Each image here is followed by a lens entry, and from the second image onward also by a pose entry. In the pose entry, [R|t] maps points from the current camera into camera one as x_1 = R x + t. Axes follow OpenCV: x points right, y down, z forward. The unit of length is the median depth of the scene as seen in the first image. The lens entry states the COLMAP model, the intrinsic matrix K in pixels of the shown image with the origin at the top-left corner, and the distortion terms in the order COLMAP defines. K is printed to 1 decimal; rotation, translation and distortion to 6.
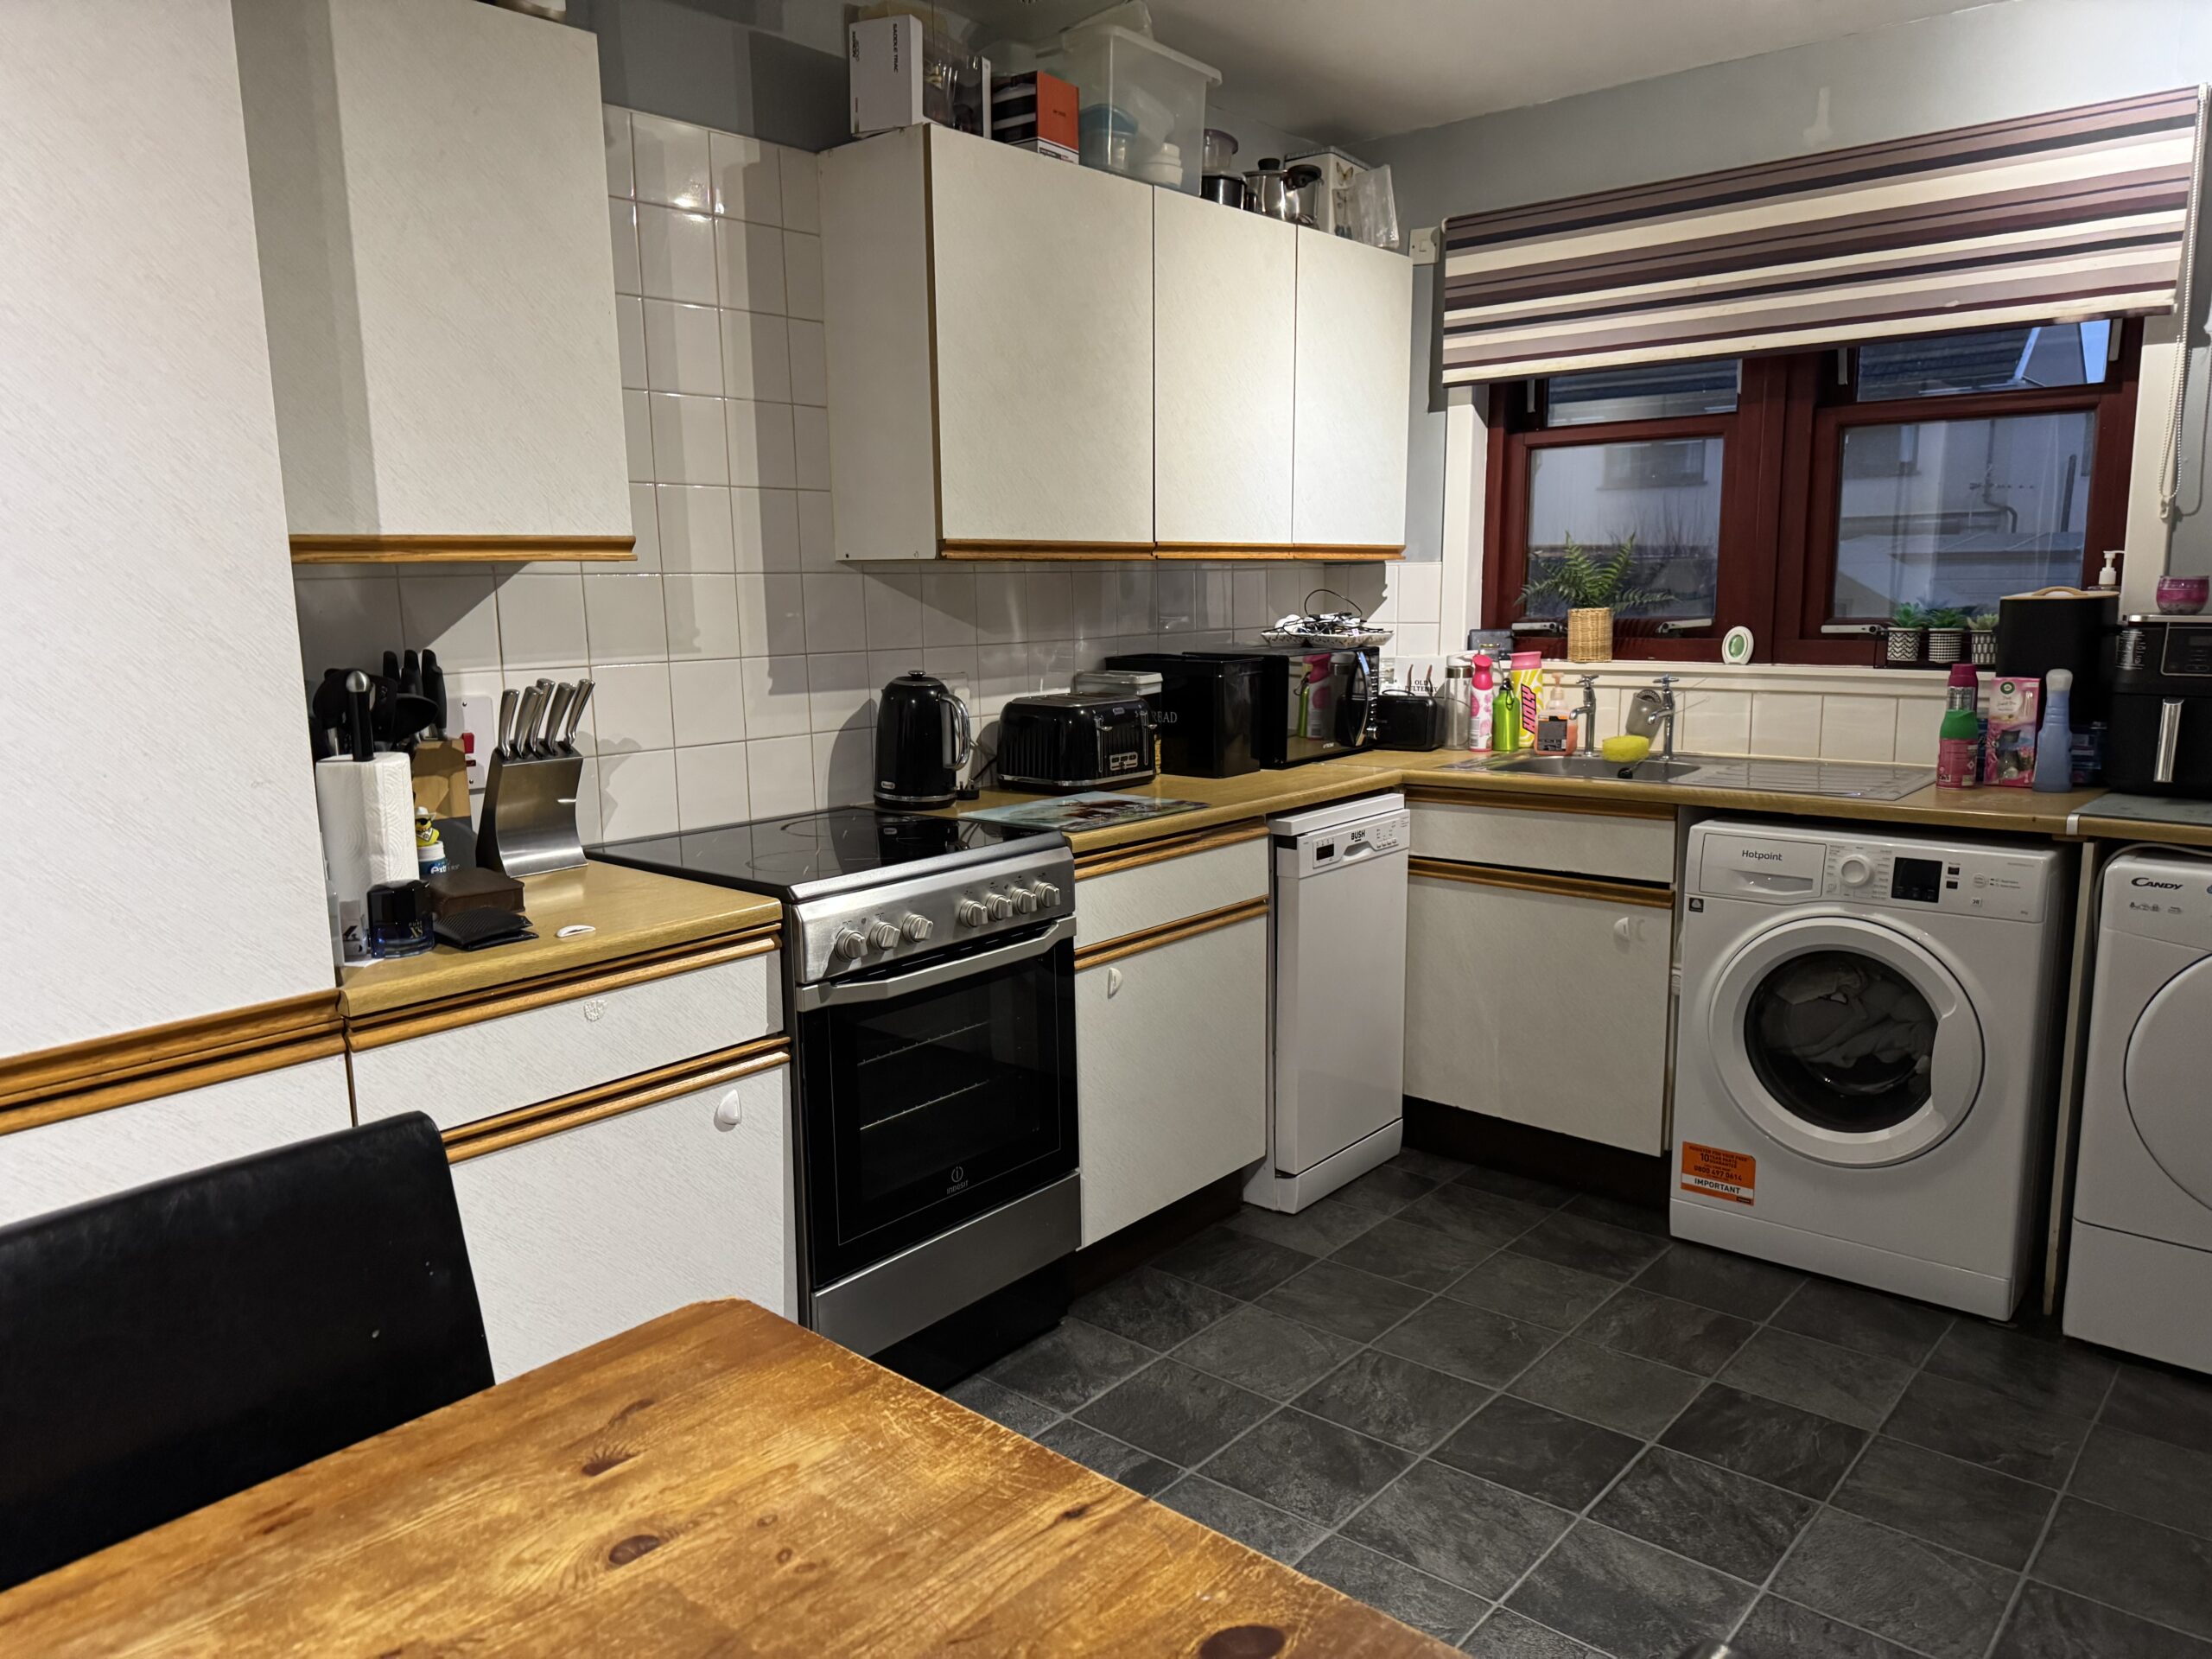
lens RADIAL K [[1563.0, 0, 1088.8], [0, 1563.0, 846.7], [0, 0, 1]] dist [0.048546, -0.056537]
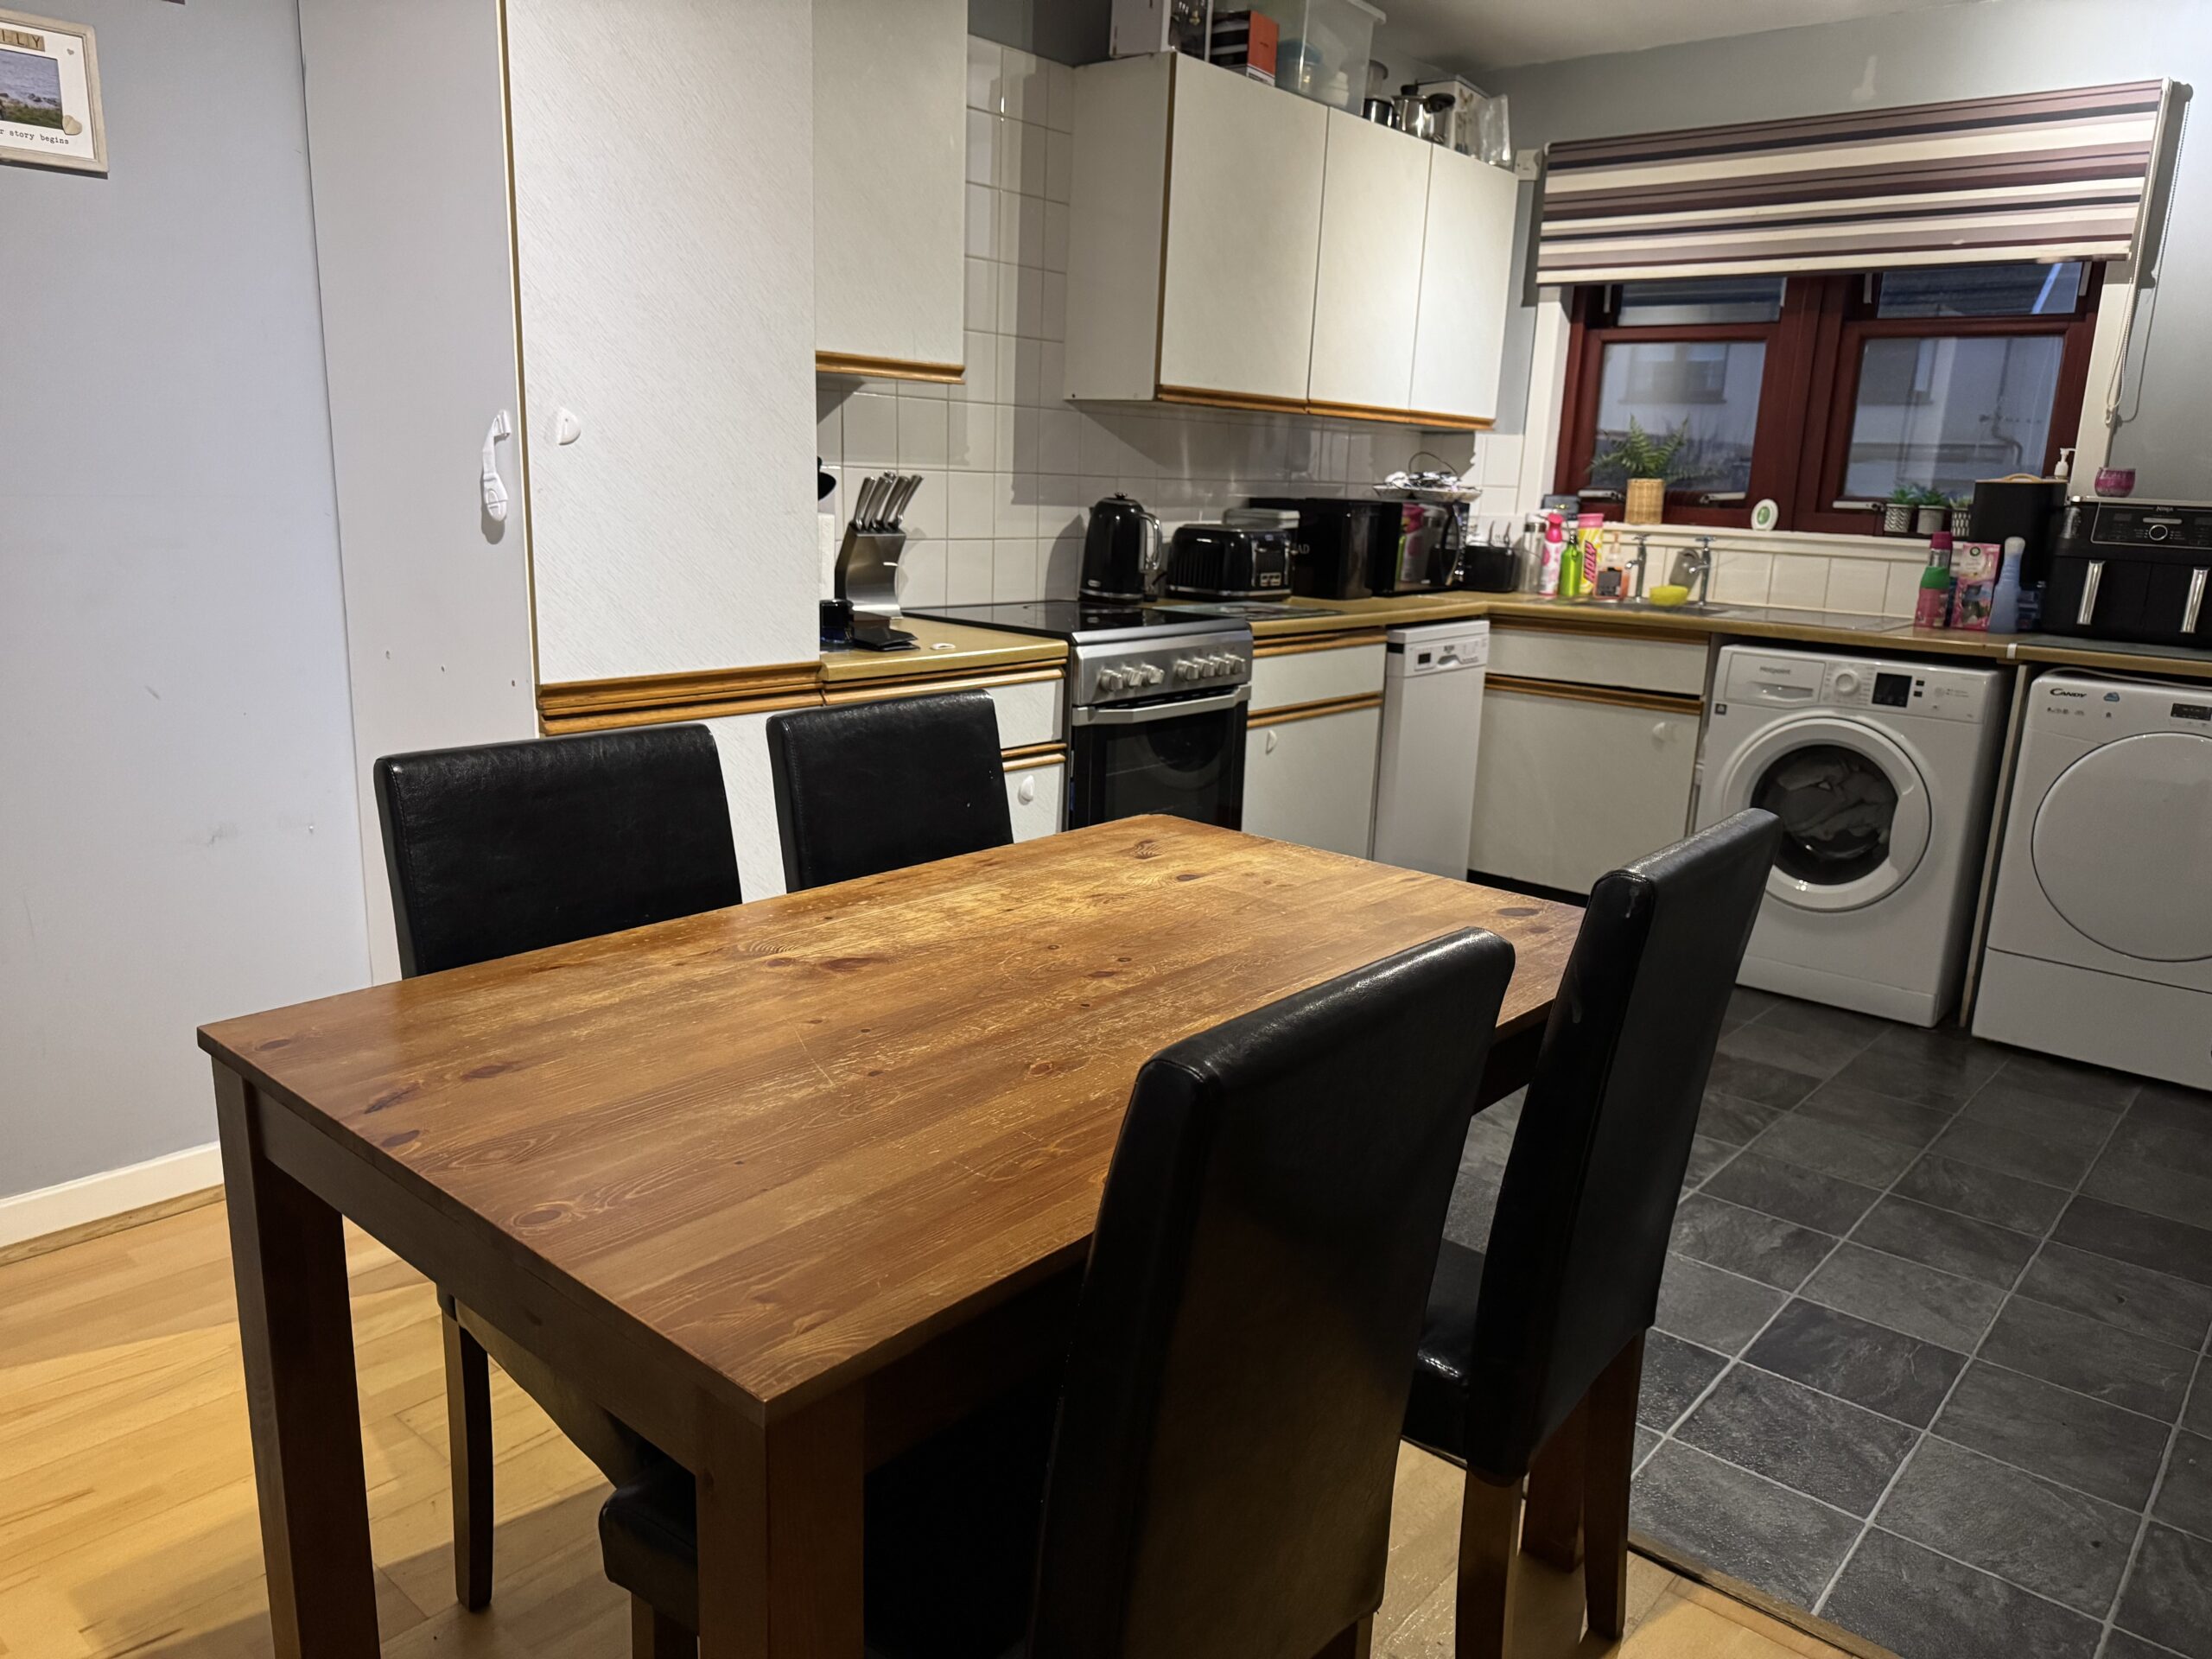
lens RADIAL K [[1563.0, 0, 1113.1], [0, 1563.0, 836.9], [0, 0, 1]] dist [0.048546, -0.056537]
pose [[0.998508, 0.049866, 0.022255, -0.135860], [-0.051130, 0.996865, 0.060375, 0.091436], [-0.019175, -0.061422, 0.997928, -0.285128]]
